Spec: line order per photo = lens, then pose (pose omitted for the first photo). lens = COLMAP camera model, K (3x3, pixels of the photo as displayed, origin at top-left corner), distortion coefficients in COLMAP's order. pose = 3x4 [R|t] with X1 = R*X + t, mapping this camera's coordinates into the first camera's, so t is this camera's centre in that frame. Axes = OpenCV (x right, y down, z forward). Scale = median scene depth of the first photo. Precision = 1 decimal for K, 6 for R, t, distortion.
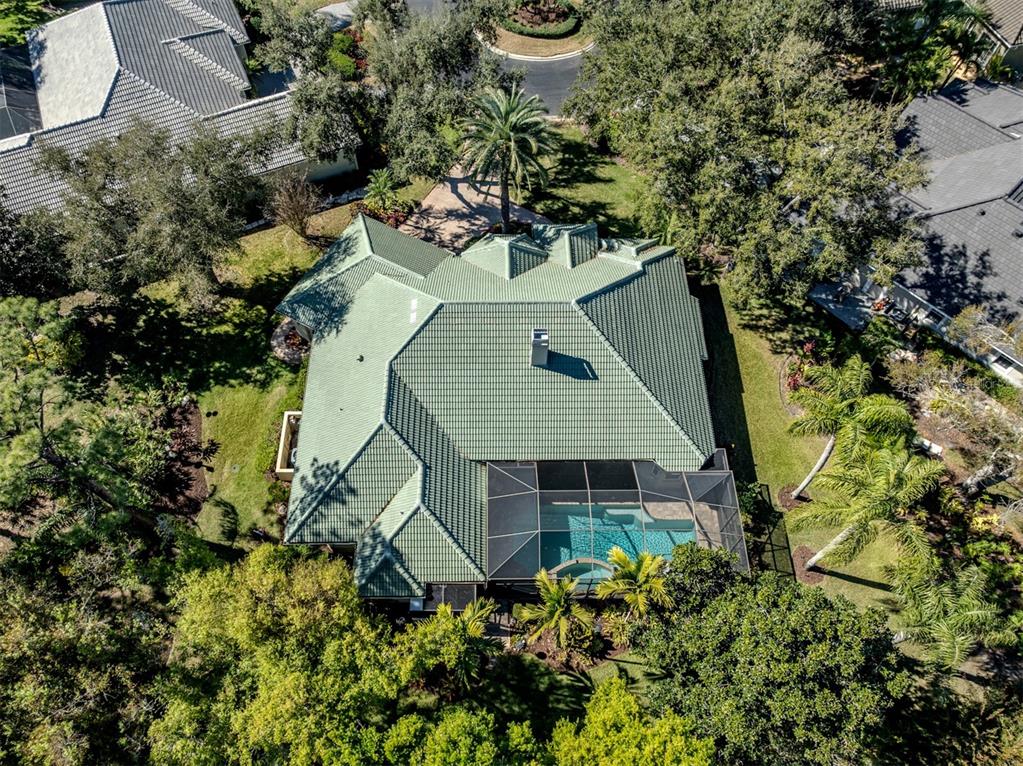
lens RADIAL K [[758.8, 0, 498.5], [0, 758.8, 394.6], [0, 0, 1]] dist [-0.046876, 0.012528]
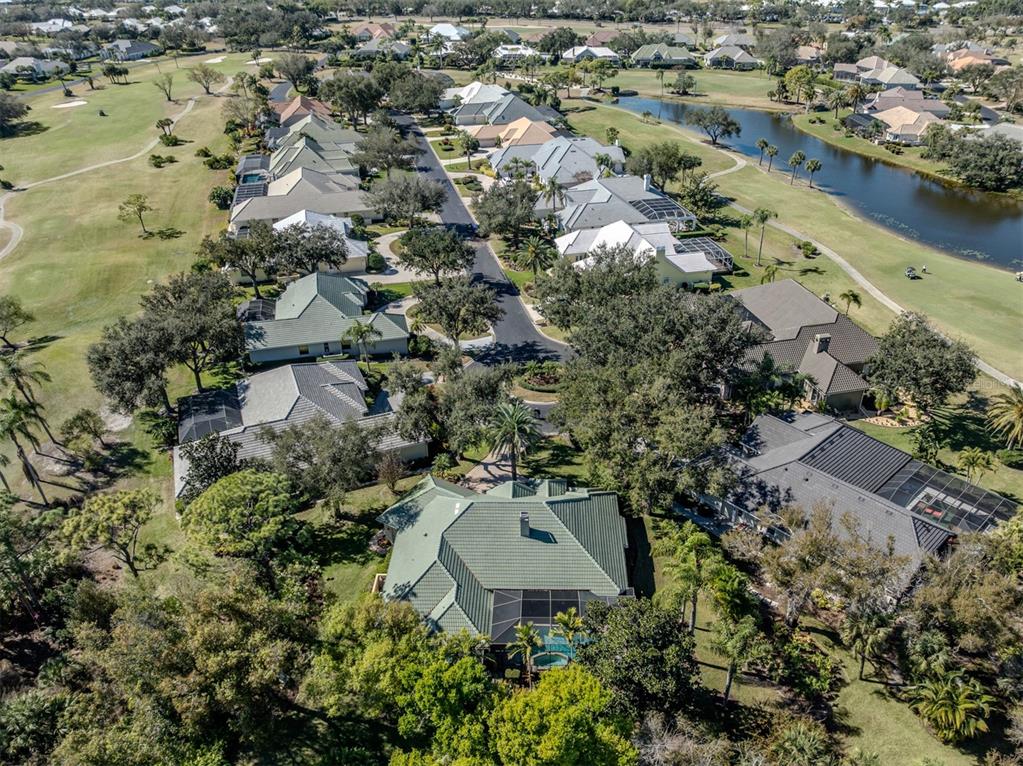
lens RADIAL K [[758.8, 0, 526.4], [0, 758.8, 410.7], [0, 0, 1]] dist [-0.046876, 0.012528]
pose [[0.999614, 0.009356, -0.026155, 0.088999], [-0.020290, 0.889014, -0.457430, 0.455123], [0.018973, 0.457785, 0.888861, -0.641198]]
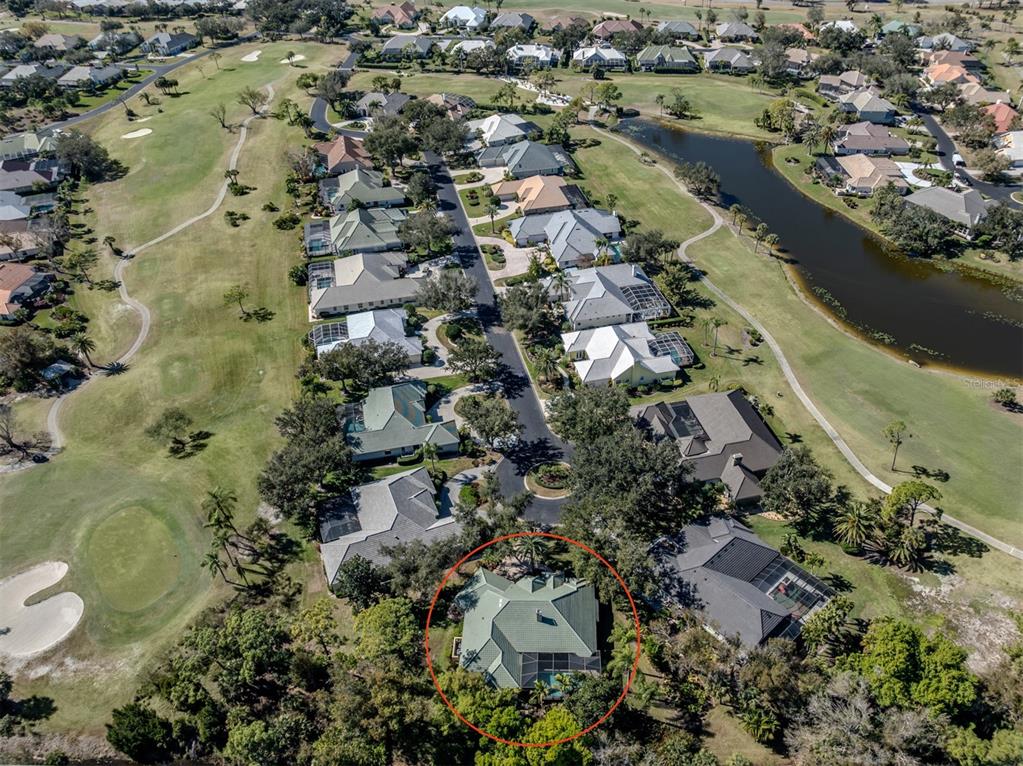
lens RADIAL K [[758.8, 0, 536.2], [0, 758.8, 396.9], [0, 0, 1]] dist [-0.046876, 0.012528]
pose [[0.999431, 0.009061, -0.032496, 0.118882], [-0.020090, 0.933686, -0.357530, 0.191027], [0.027101, 0.357979, 0.933336, -2.020294]]
